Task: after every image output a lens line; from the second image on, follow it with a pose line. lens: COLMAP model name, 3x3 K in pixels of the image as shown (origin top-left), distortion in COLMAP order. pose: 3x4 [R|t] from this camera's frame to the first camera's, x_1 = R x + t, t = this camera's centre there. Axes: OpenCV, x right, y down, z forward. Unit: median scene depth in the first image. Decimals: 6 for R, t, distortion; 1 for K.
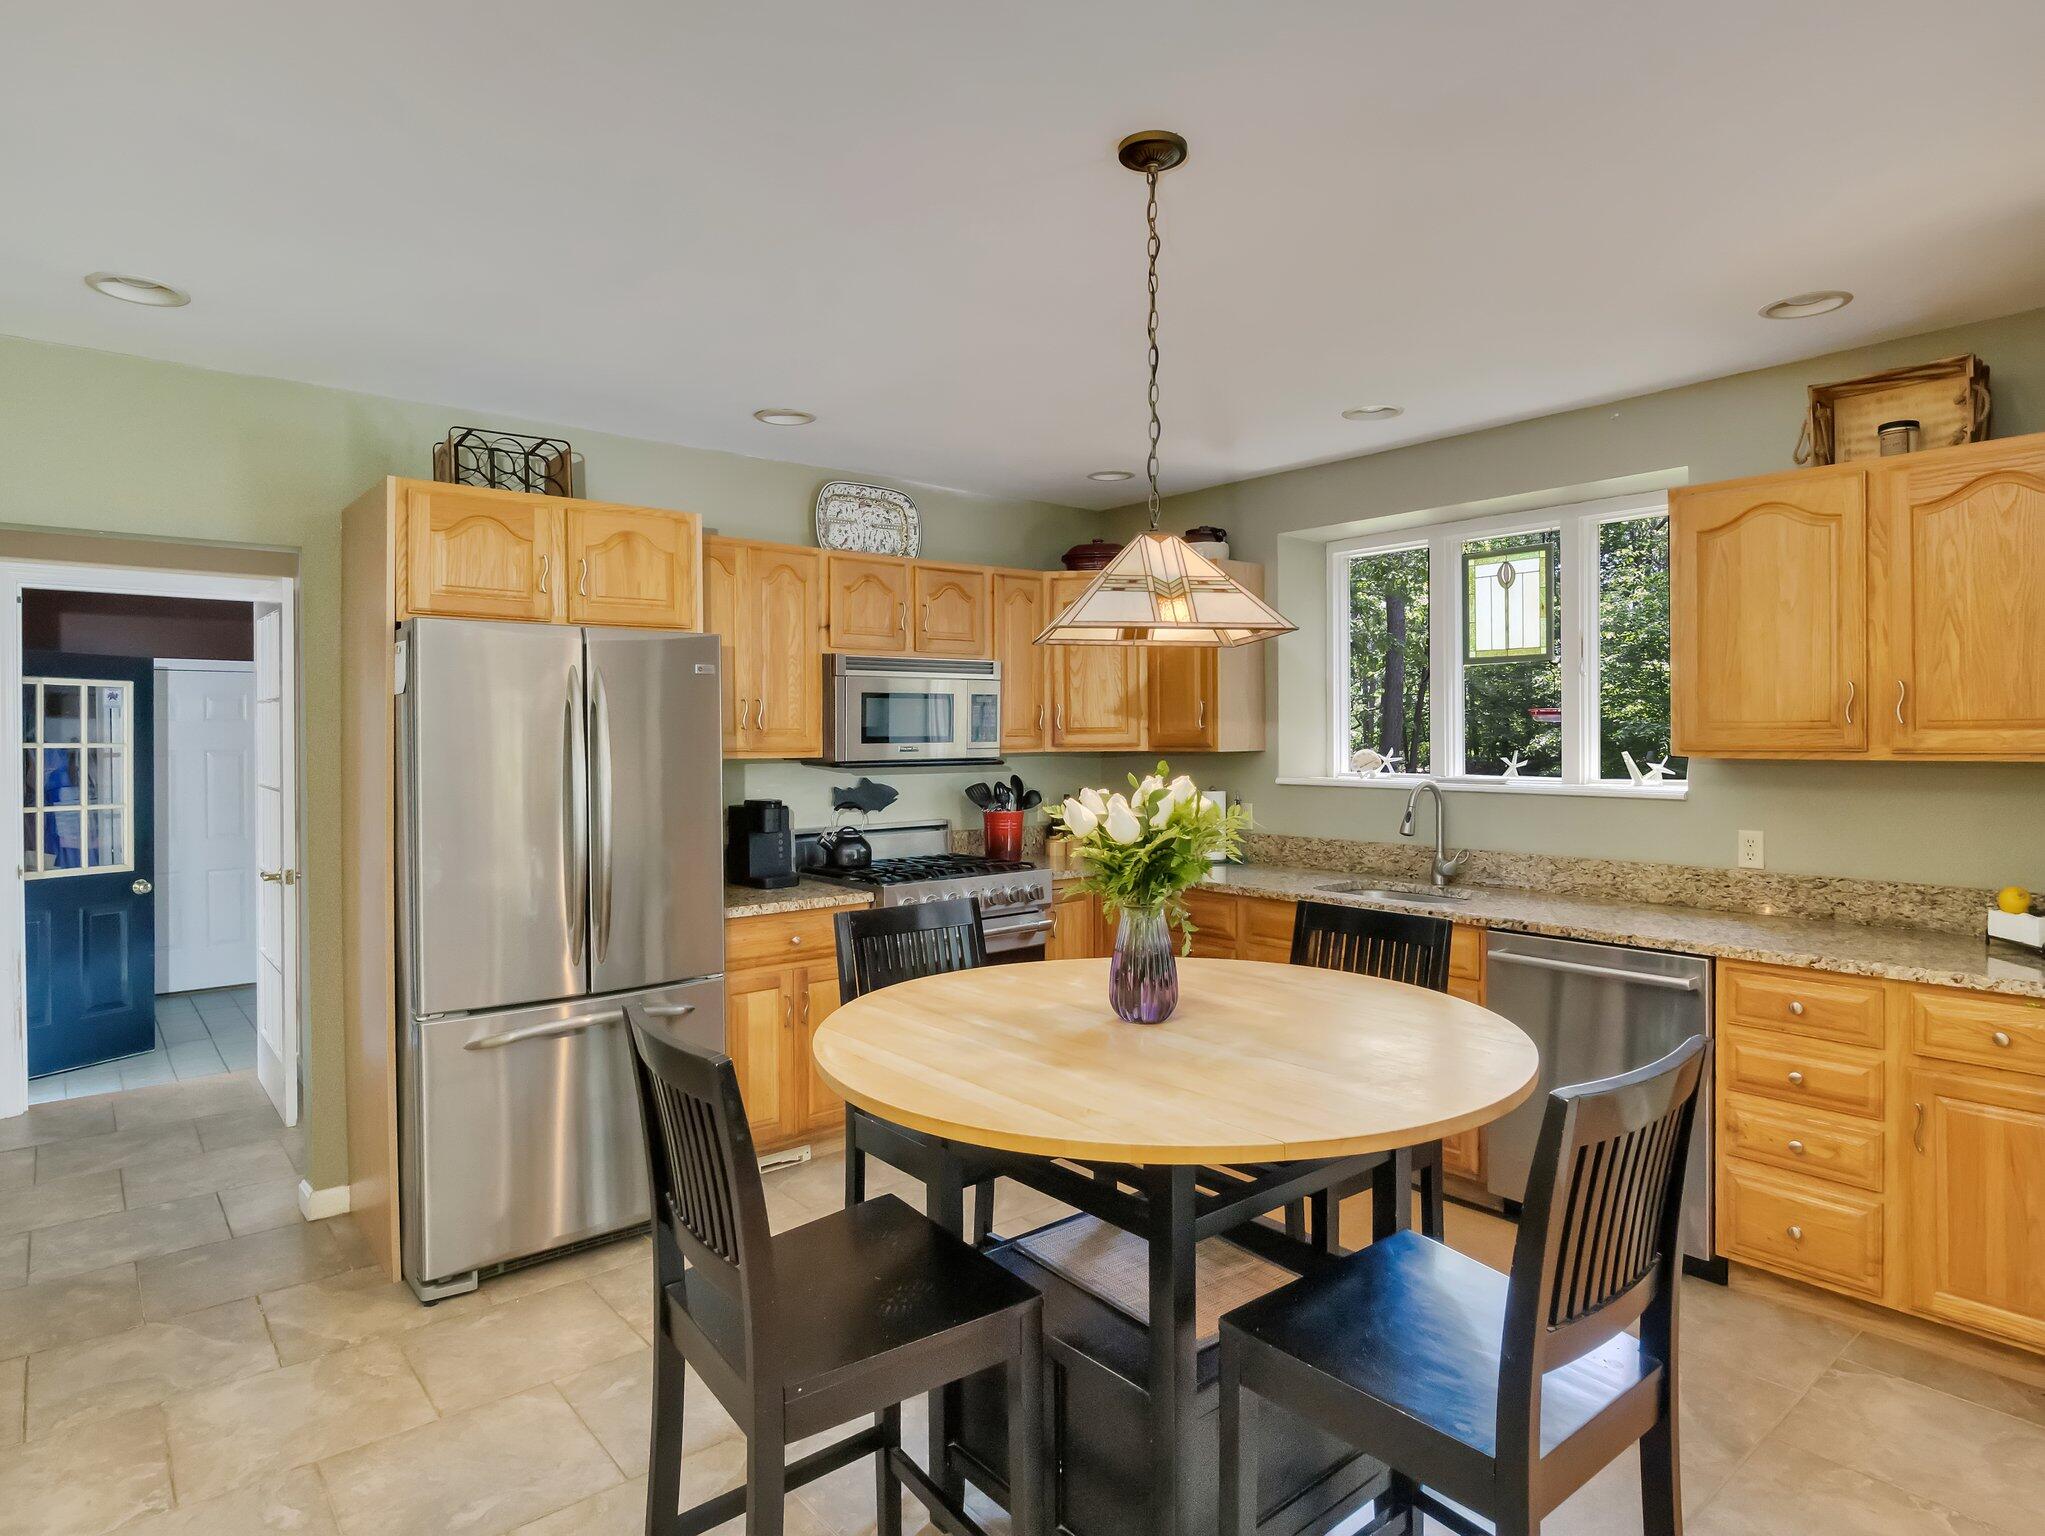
lens RADIAL K [[1163.9, 0, 1017.0], [0, 1163.9, 758.0], [0, 0, 1]] dist [0.000368, -0.001499]
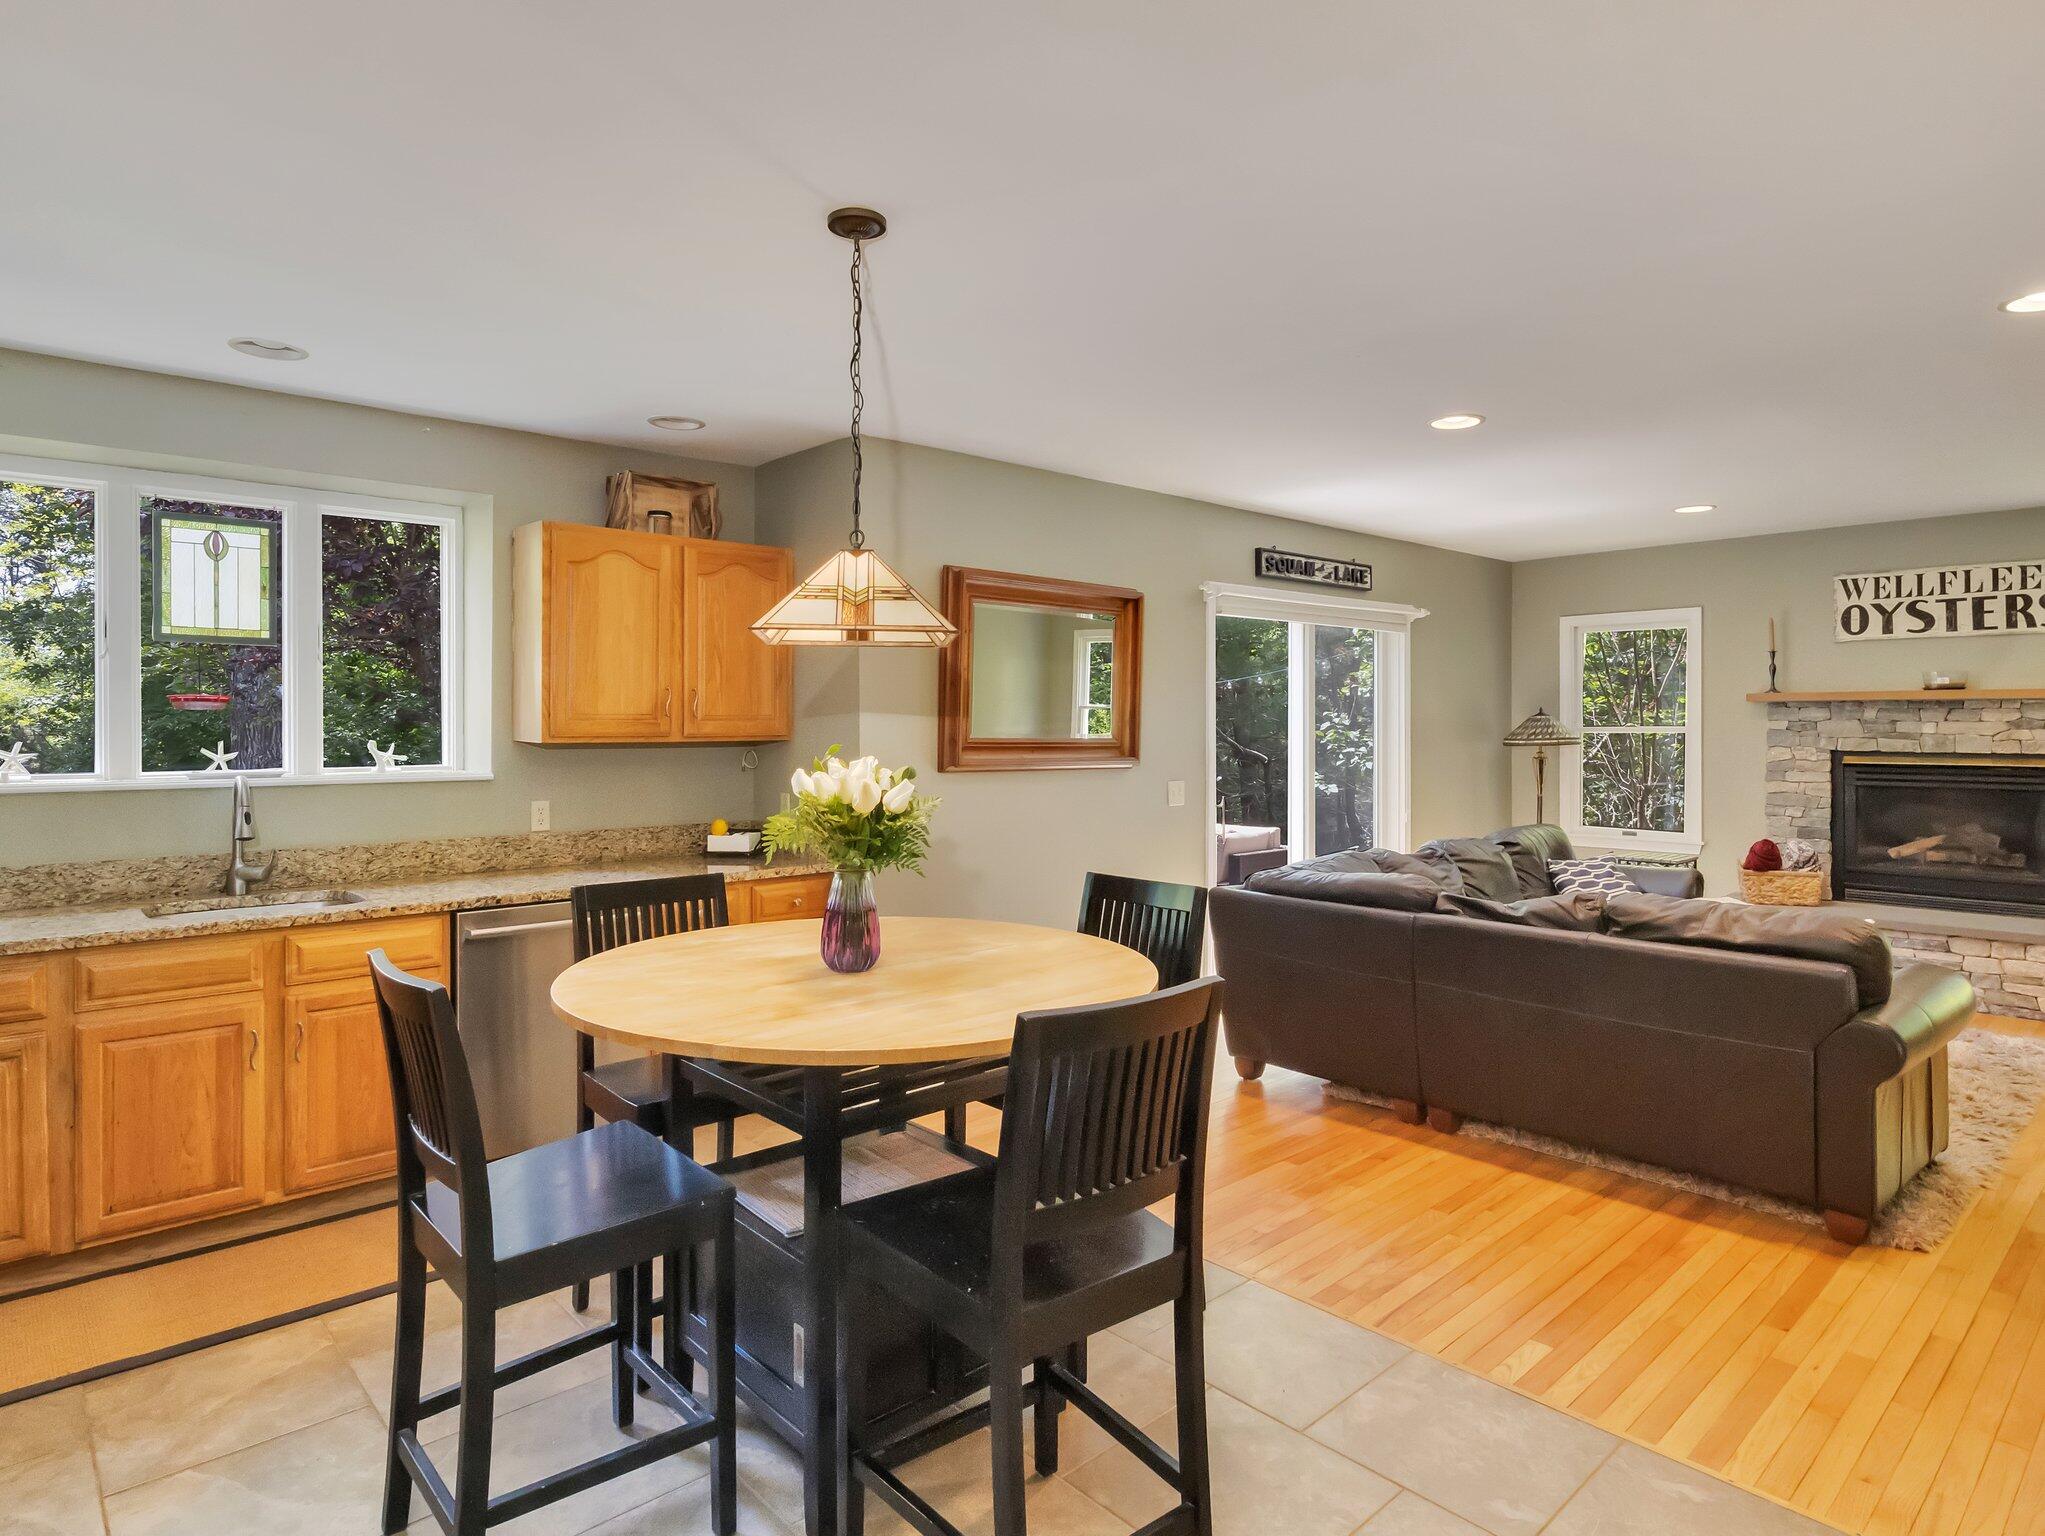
lens RADIAL K [[1163.9, 0, 1017.0], [0, 1163.9, 758.0], [0, 0, 1]] dist [0.000368, -0.001499]
pose [[-0.041205, -0.024866, 0.998841, -0.520890], [0.018626, 0.999497, 0.025651, -0.005480], [-0.998977, 0.019661, -0.040721, 0.437528]]
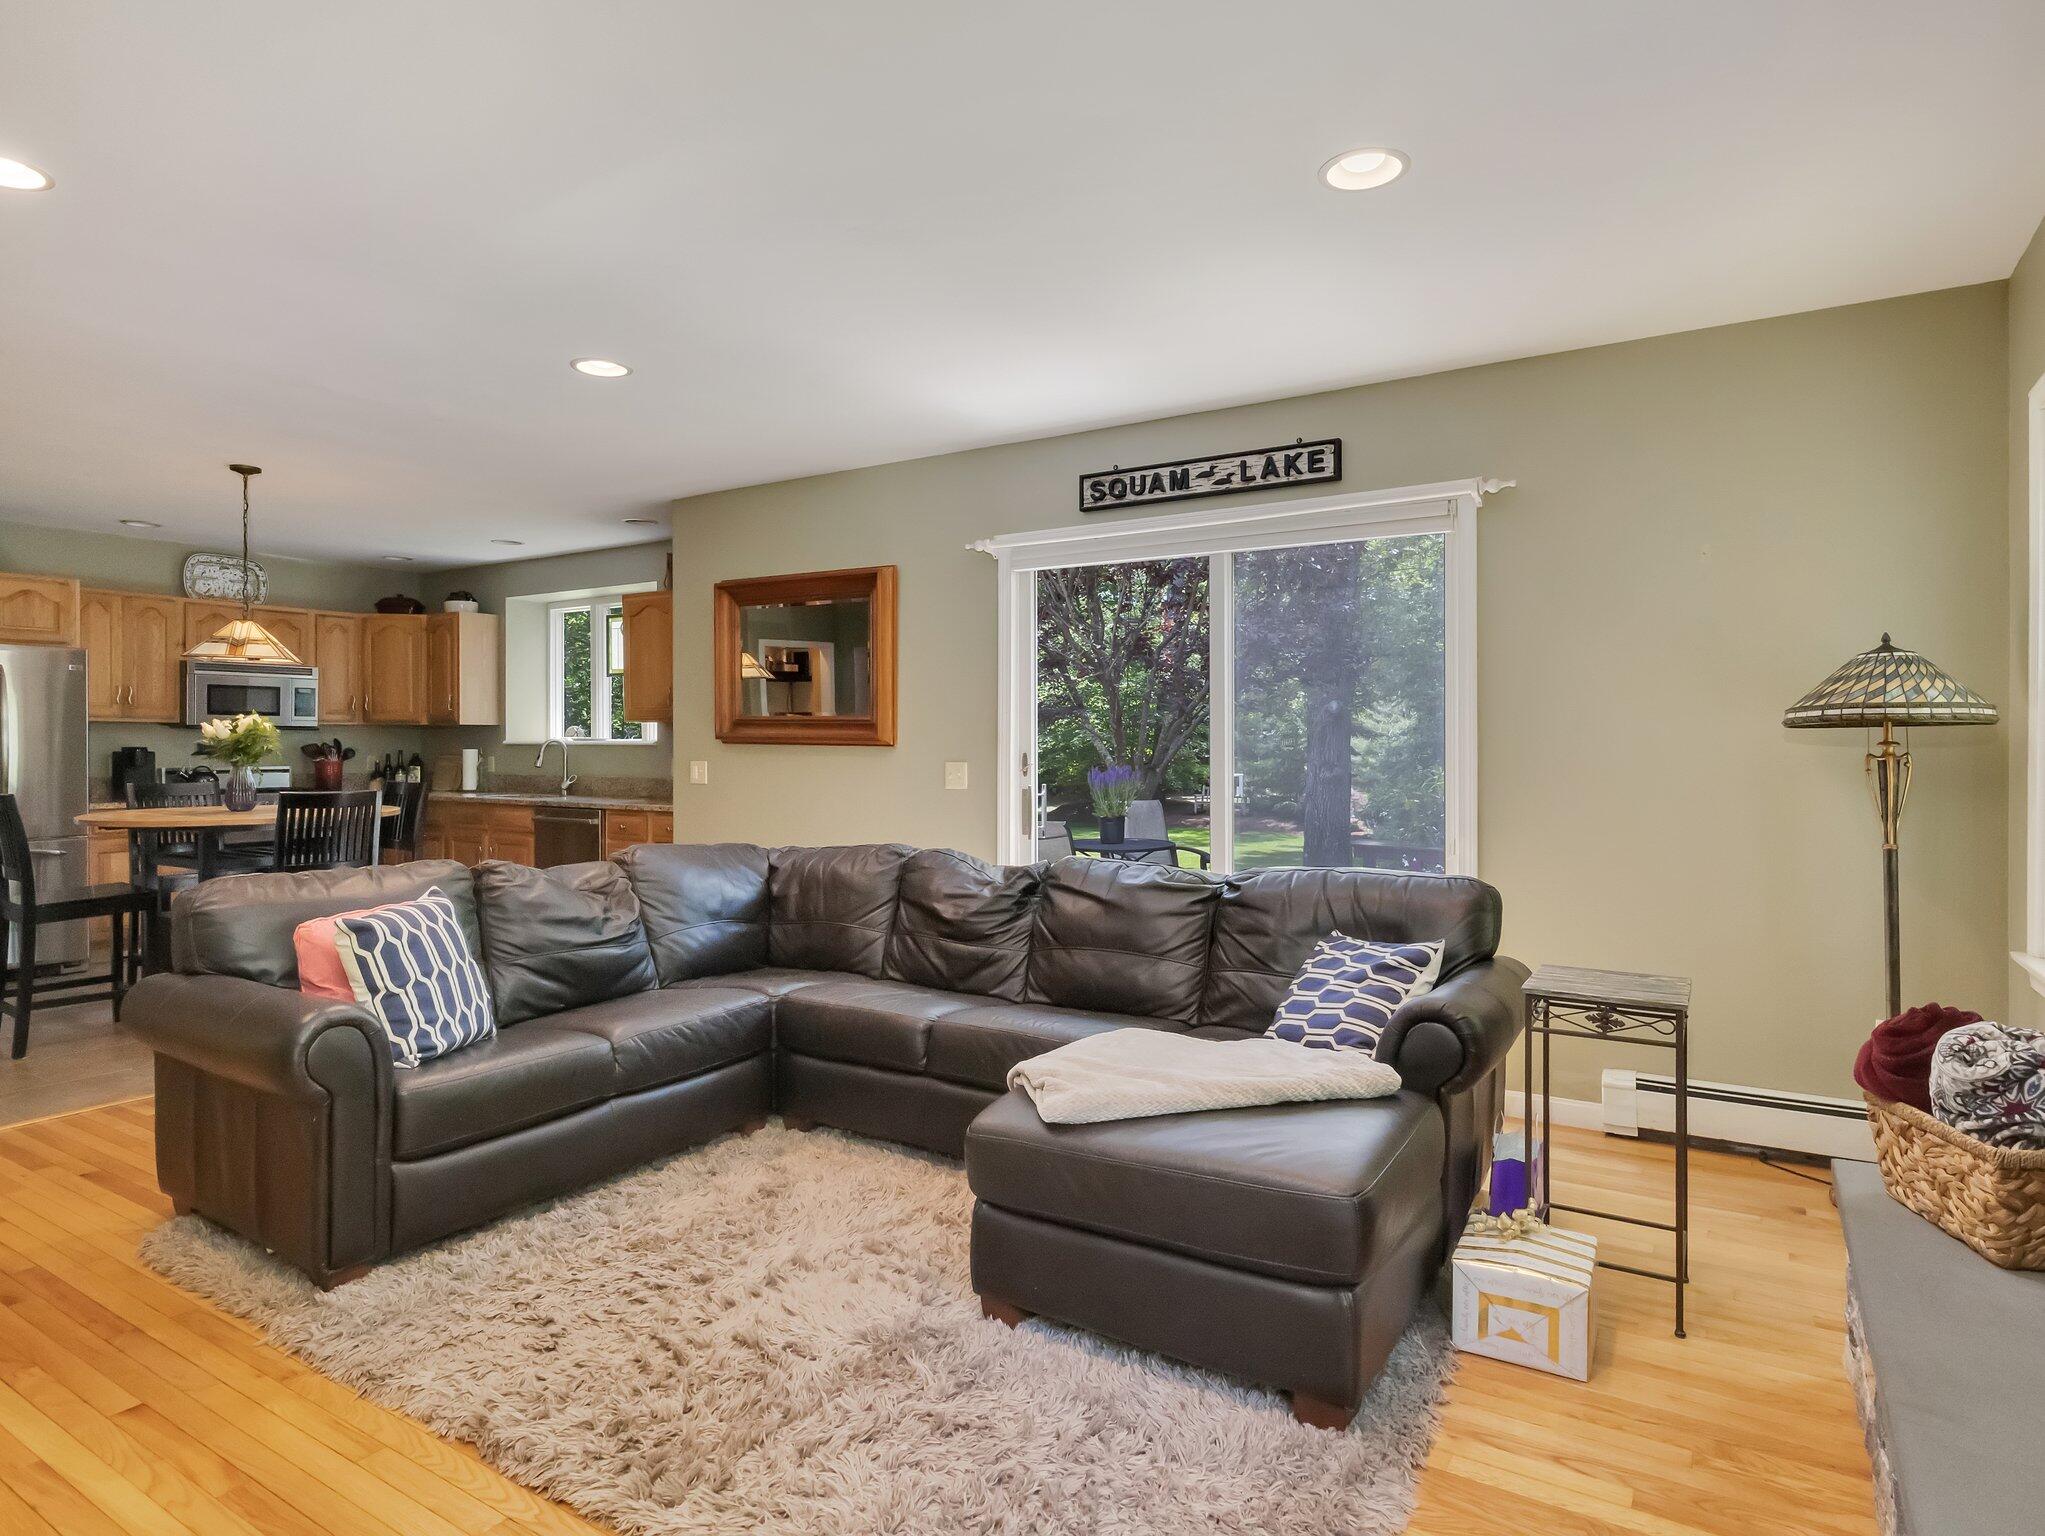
lens RADIAL K [[1163.9, 0, 1017.0], [0, 1163.9, 758.0], [0, 0, 1]] dist [0.000368, -0.001499]
pose [[0.951644, 0.003457, 0.307185, 0.468388], [-0.000538, 0.999954, -0.009585, 0.066079], [-0.307204, 0.008957, 0.951602, -0.964005]]
